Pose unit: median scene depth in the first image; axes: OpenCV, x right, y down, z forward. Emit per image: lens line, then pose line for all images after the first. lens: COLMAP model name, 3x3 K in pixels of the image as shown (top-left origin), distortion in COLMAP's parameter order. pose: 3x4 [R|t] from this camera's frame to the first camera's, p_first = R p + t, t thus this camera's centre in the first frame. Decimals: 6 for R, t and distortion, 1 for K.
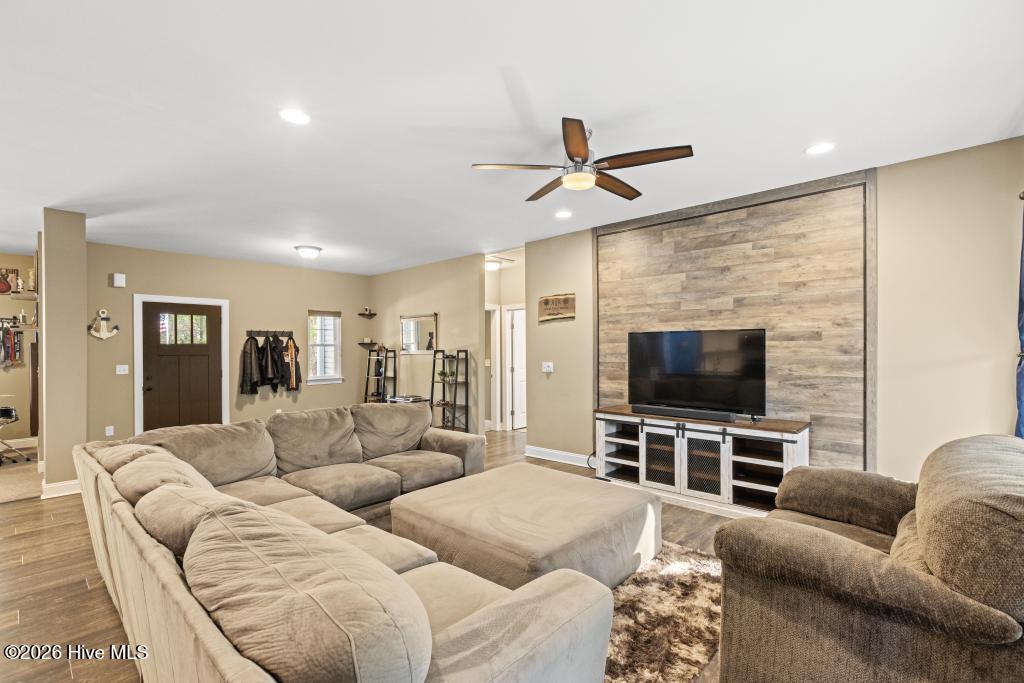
lens RADIAL K [[453.2, 0, 515.4], [0, 453.2, 349.6], [0, 0, 1]] dist [0.001693, -0.000913]
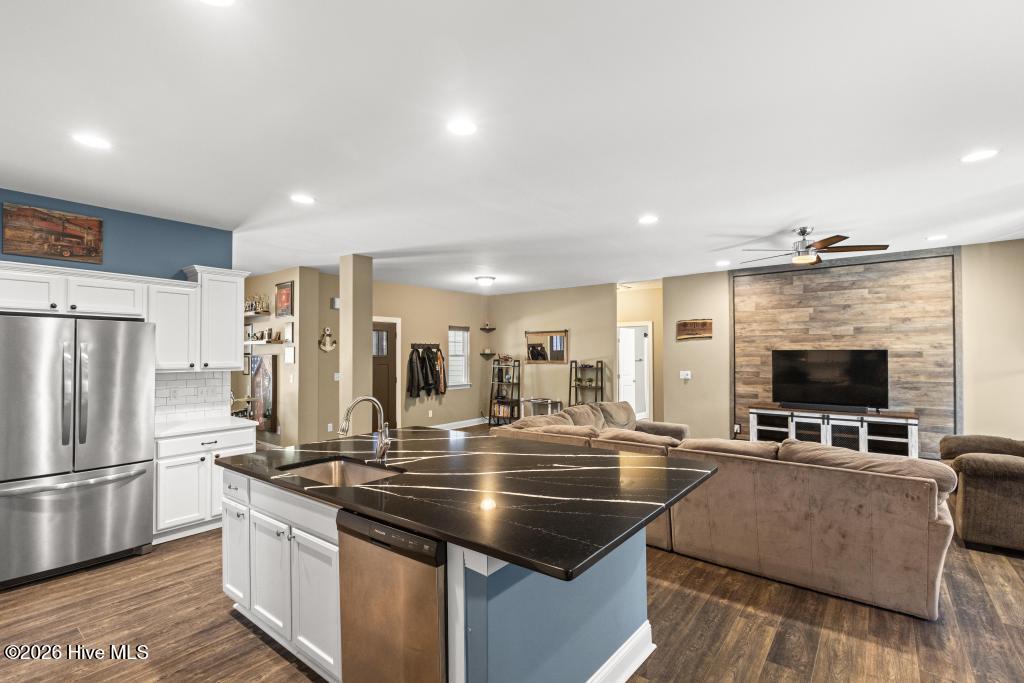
lens RADIAL K [[462.3, 0, 514.1], [0, 462.3, 346.4], [0, 0, 1]] dist [0.002265, -0.000256]
pose [[0.997553, 0.004634, 0.069759, -0.657982], [-0.003311, 0.999813, -0.019060, -0.020334], [-0.069834, 0.018783, 0.997382, -0.361306]]
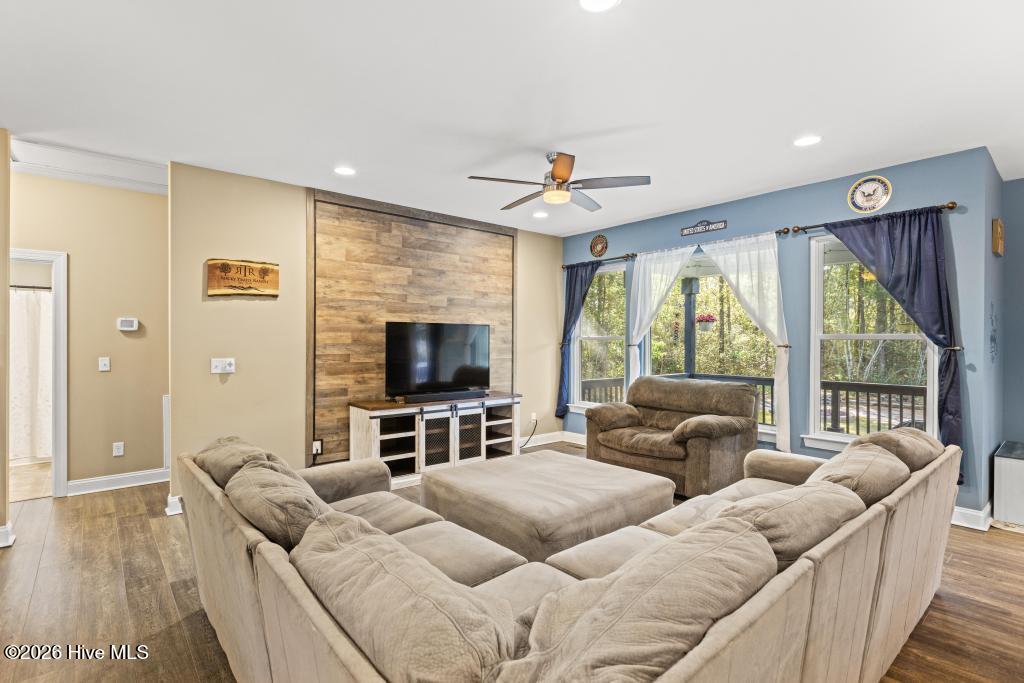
lens RADIAL K [[494.9, 0, 512.0], [0, 494.9, 341.5], [0, 0, 1]] dist [0.001386, 0.000899]
pose [[0.128524, 0.003584, 0.991700, -0.774178], [-0.000976, 0.999993, -0.003487, 0.007436], [-0.991706, -0.000520, 0.128527, 0.633352]]
